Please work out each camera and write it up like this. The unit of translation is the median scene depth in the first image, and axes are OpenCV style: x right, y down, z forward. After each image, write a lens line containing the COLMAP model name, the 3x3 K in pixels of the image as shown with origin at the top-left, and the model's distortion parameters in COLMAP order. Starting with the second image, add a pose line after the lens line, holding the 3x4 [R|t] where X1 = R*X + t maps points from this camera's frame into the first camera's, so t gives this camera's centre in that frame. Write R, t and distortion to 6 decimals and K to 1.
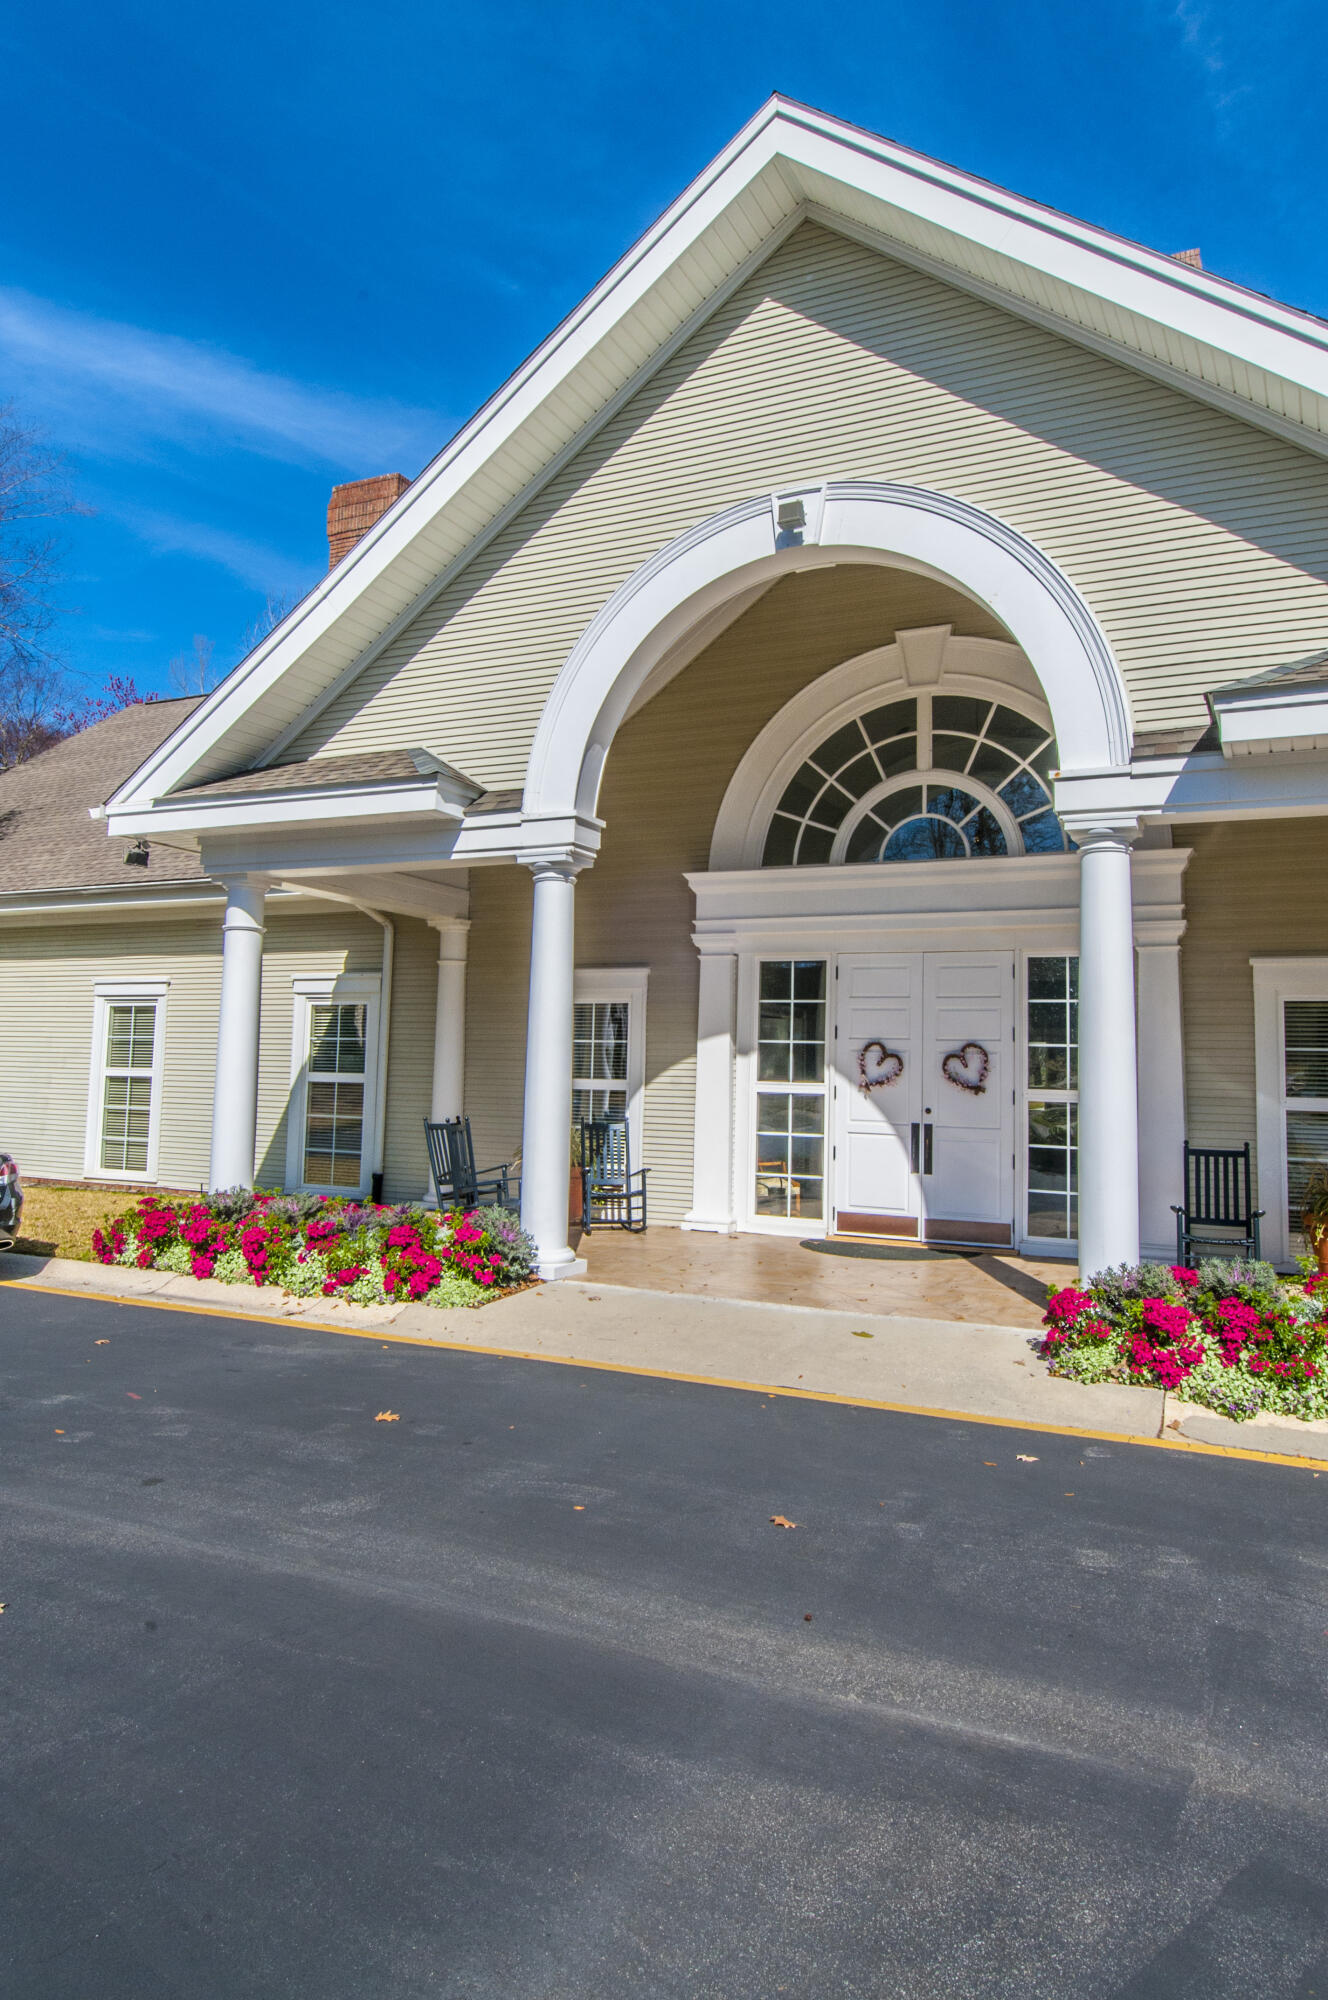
lens RADIAL K [[1259.0, 0, 667.5], [0, 1259.0, 924.1], [0, 0, 1]] dist [0.002323, -0.000282]
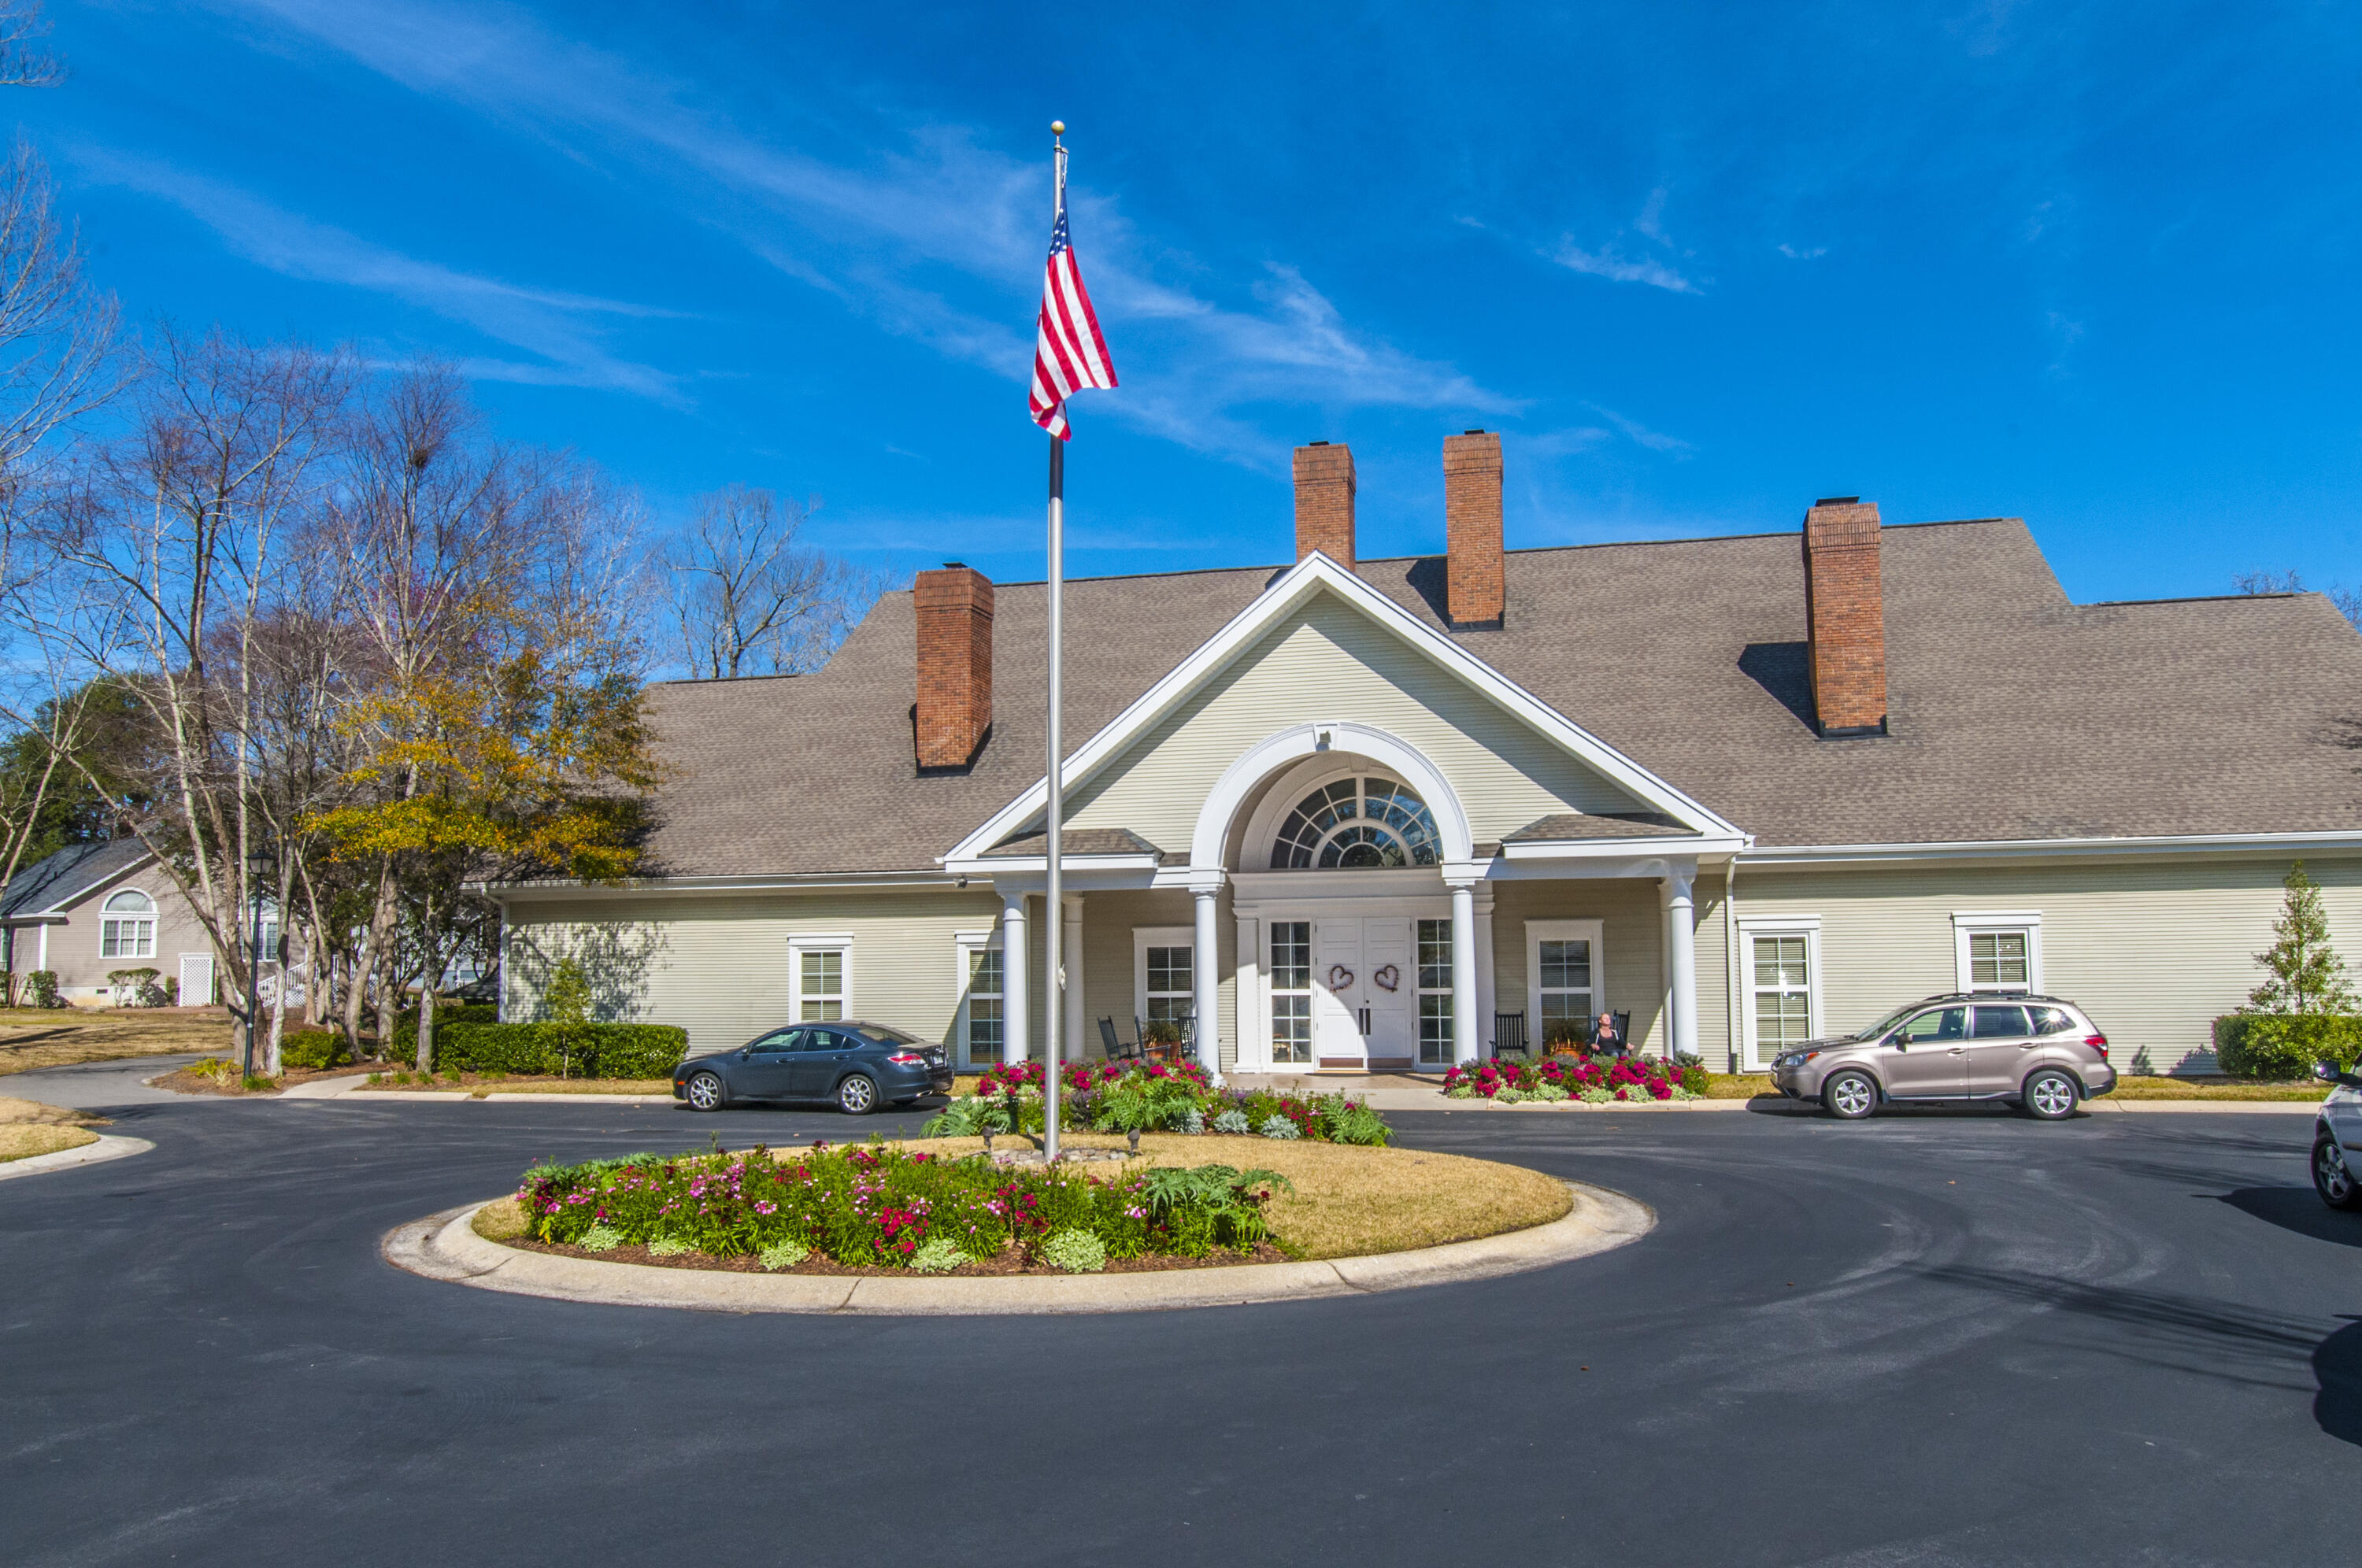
lens RADIAL K [[1644.4, 0, 1181.0], [0, 1644.4, 784.0], [0, 0, 1]] dist [-0.007516, -0.000246]
pose [[0.980130, -0.016482, 0.197669, -0.558428], [0.013469, 0.999772, 0.016580, -0.226645], [-0.197897, -0.013588, 0.980129, -1.381476]]
